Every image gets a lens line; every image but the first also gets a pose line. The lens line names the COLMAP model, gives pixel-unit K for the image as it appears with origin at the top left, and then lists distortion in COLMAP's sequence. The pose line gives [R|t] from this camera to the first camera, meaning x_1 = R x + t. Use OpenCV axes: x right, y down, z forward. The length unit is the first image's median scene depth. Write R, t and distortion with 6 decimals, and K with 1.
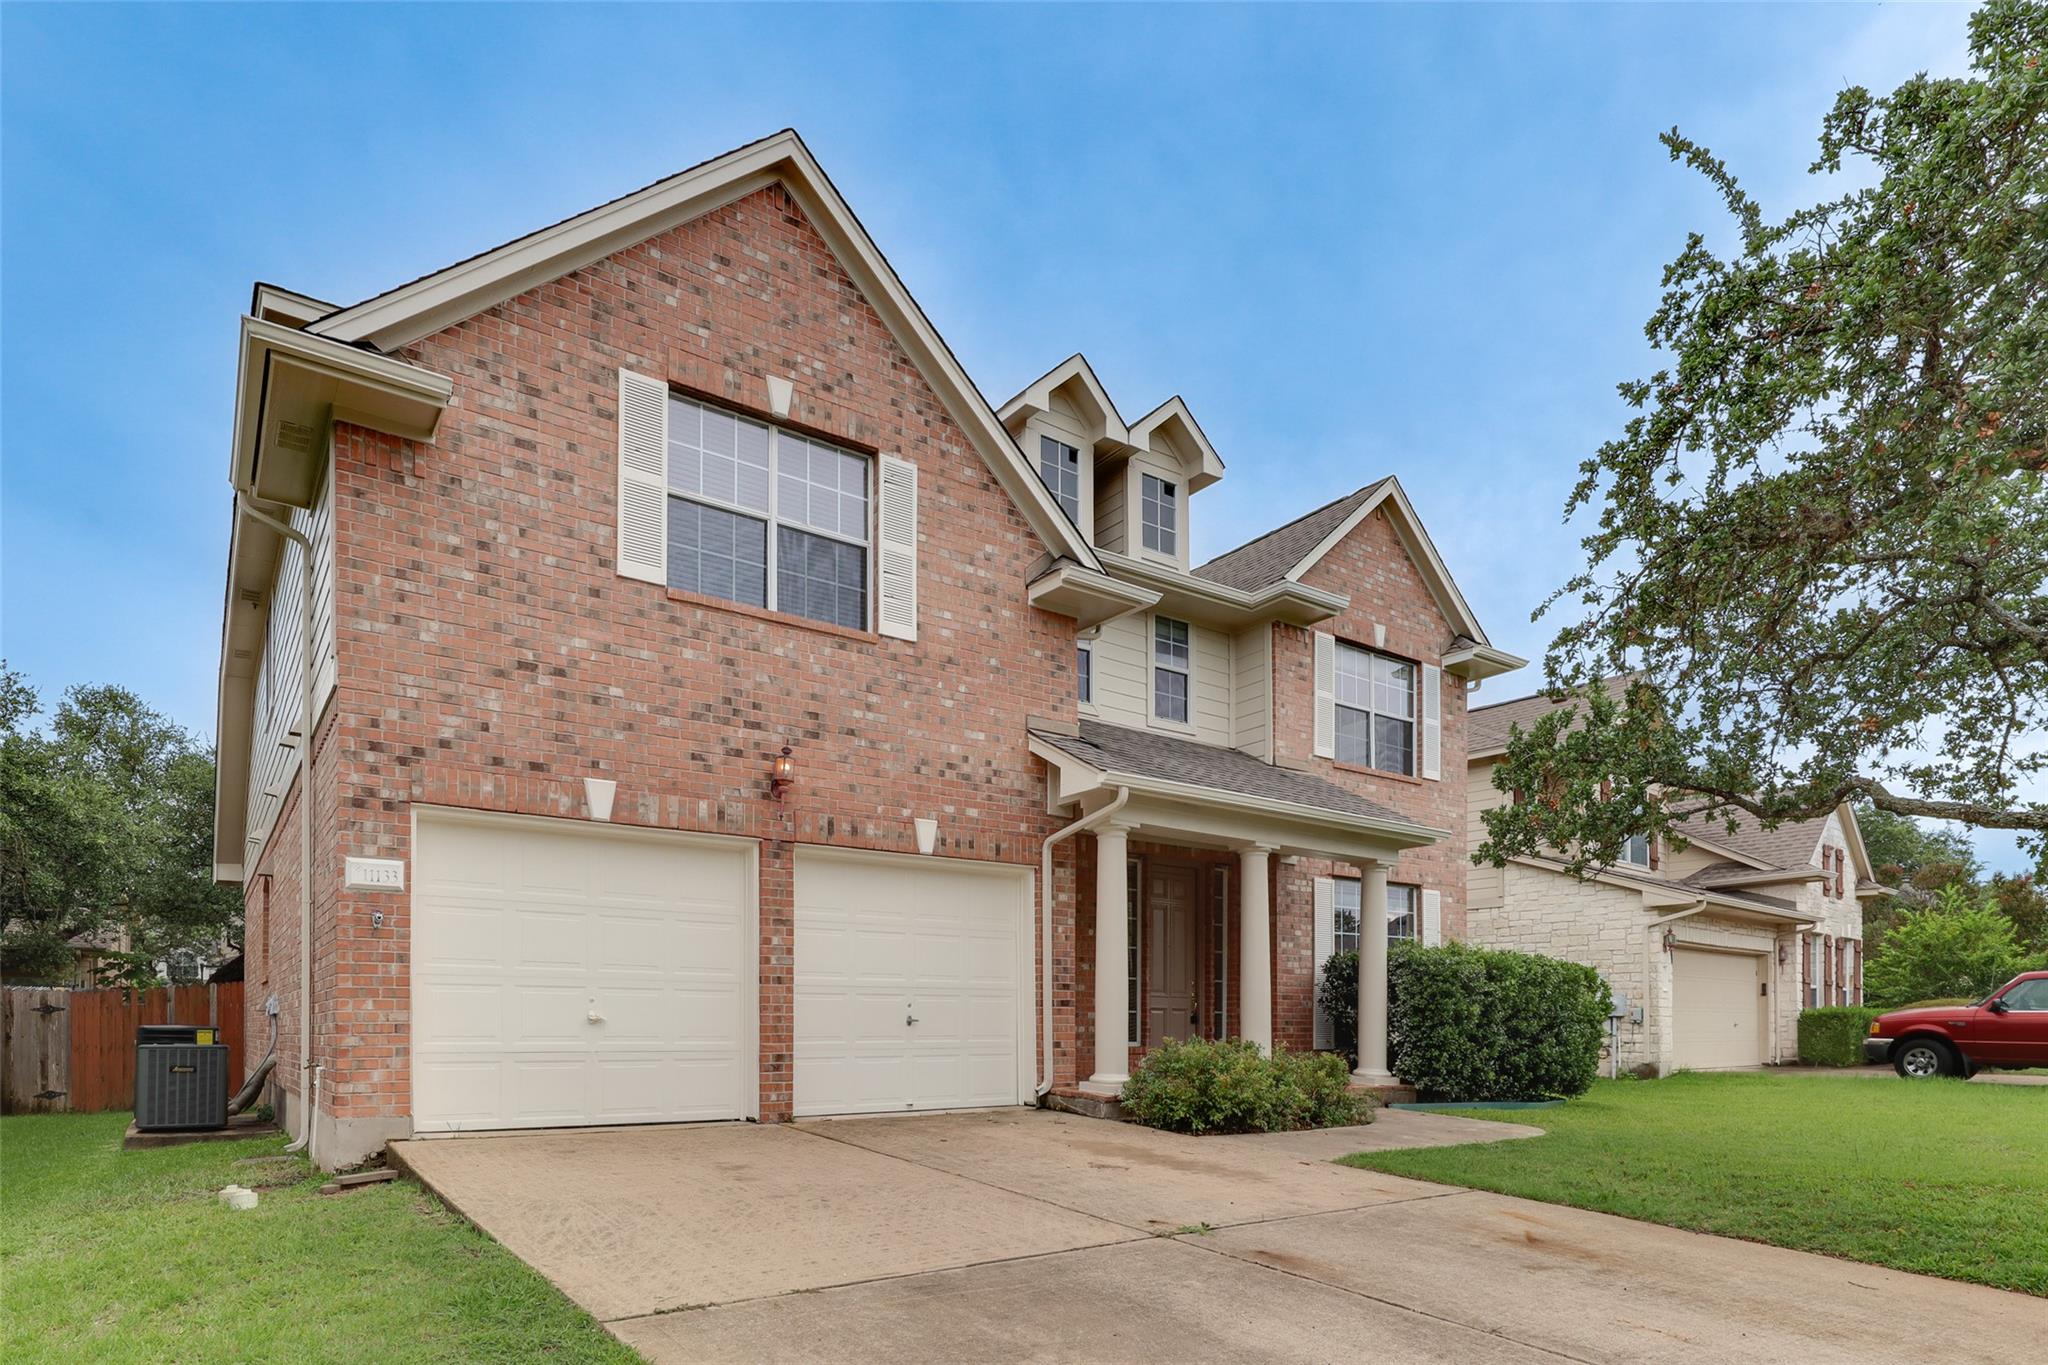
lens RADIAL K [[1069.4, 0, 1024.0], [0, 1069.4, 682.5], [0, 0, 1]] dist [0.001632, -0.000013]
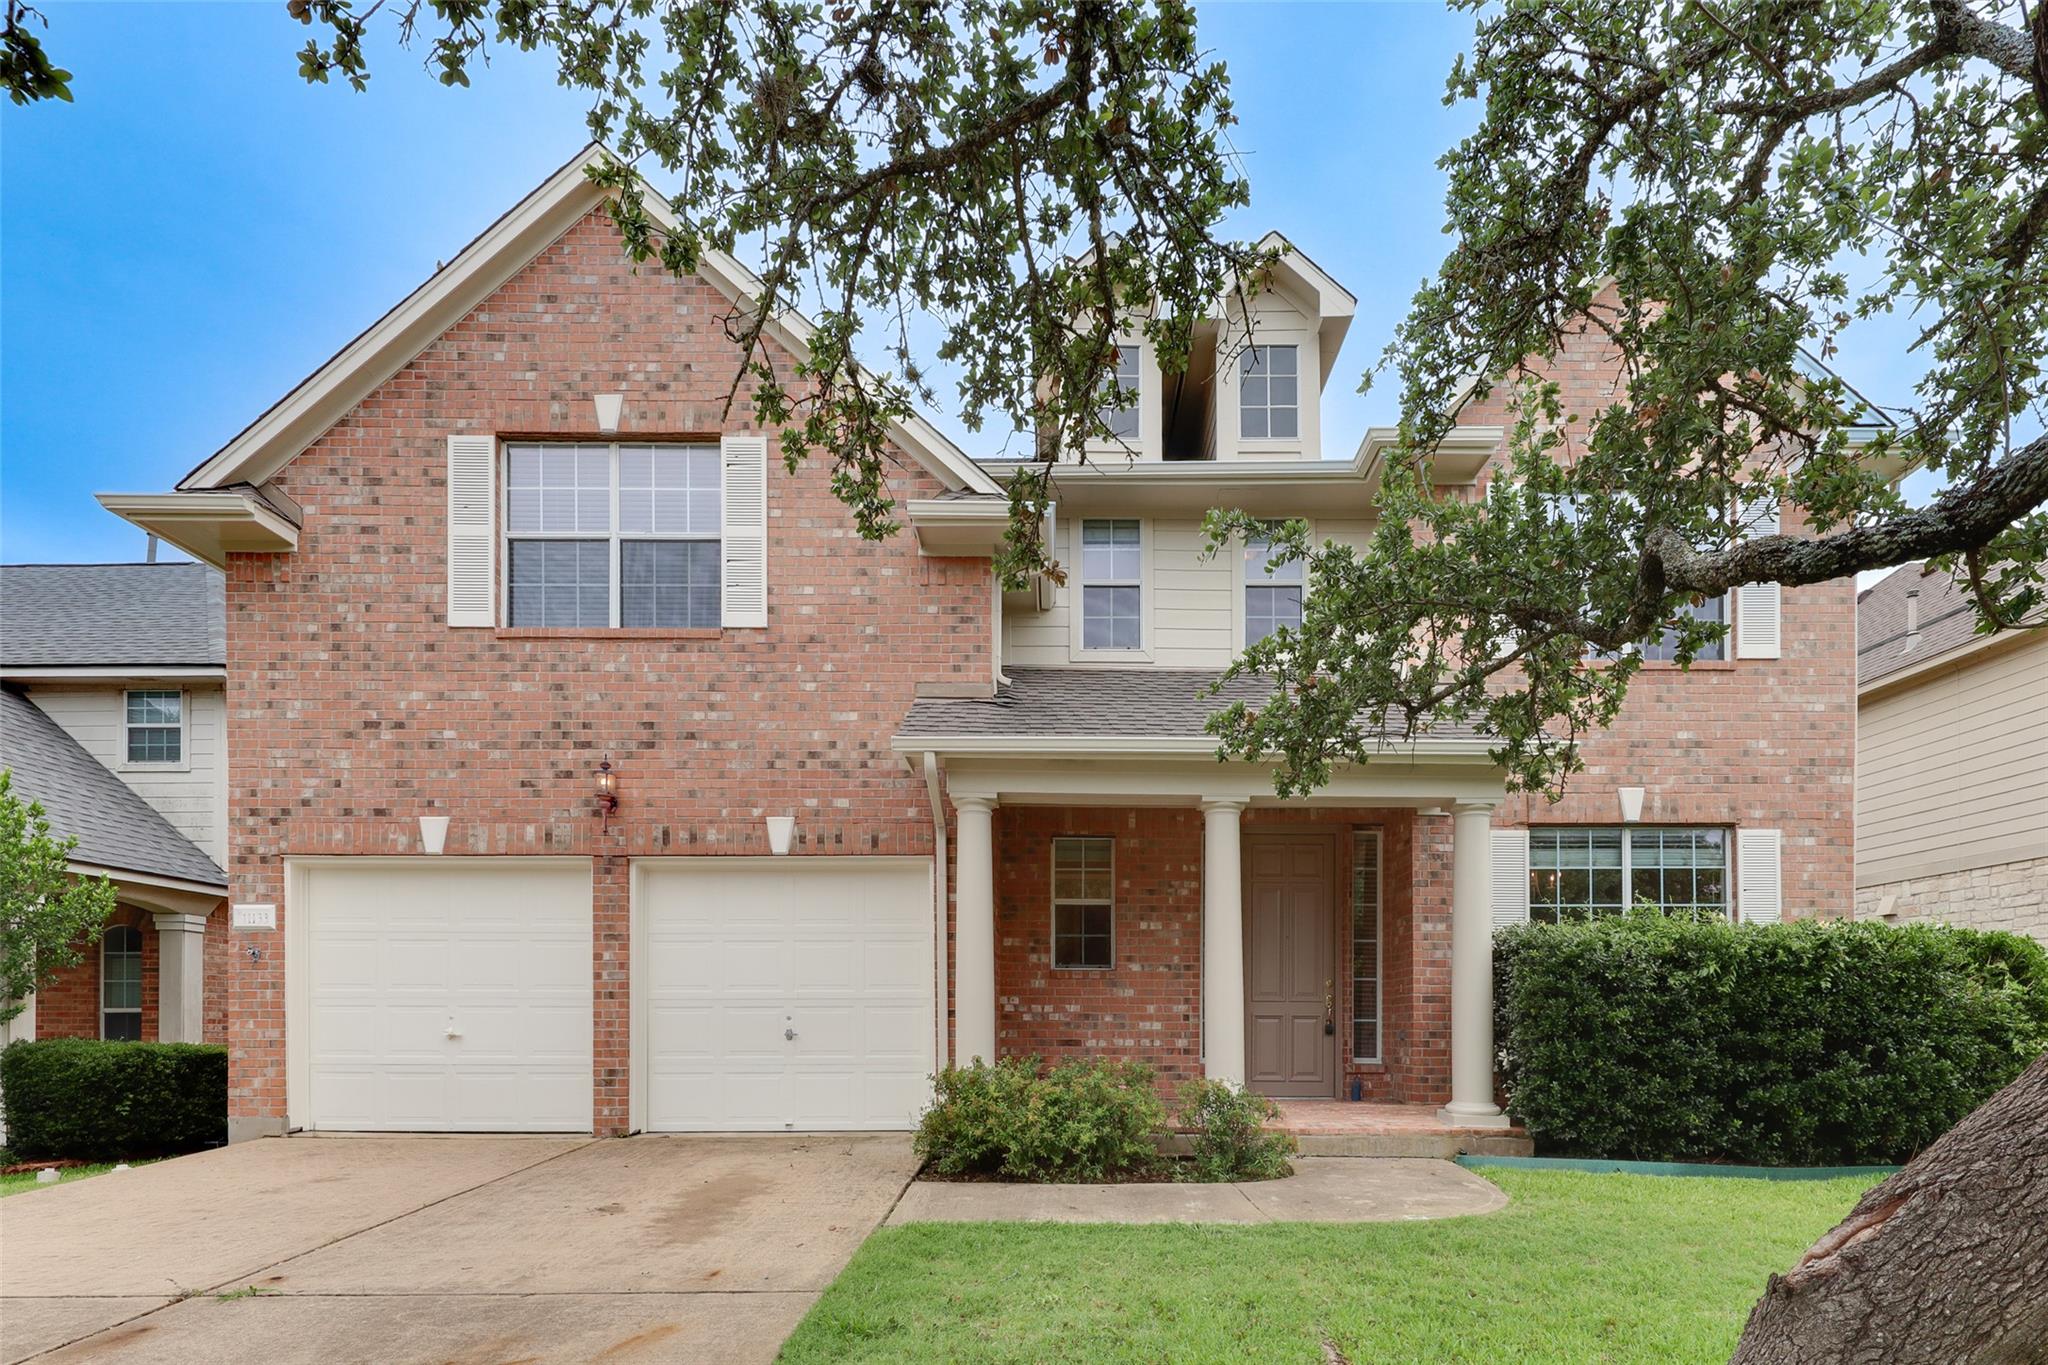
lens RADIAL K [[1108.9, 0, 1078.6], [0, 1108.9, 720.3], [0, 0, 1]] dist [0.004641, -0.002345]
pose [[0.823467, -0.154018, -0.546059, 0.709259], [0.175048, 0.984465, -0.013697, 0.113757], [0.539685, -0.084307, 0.837635, 0.381538]]
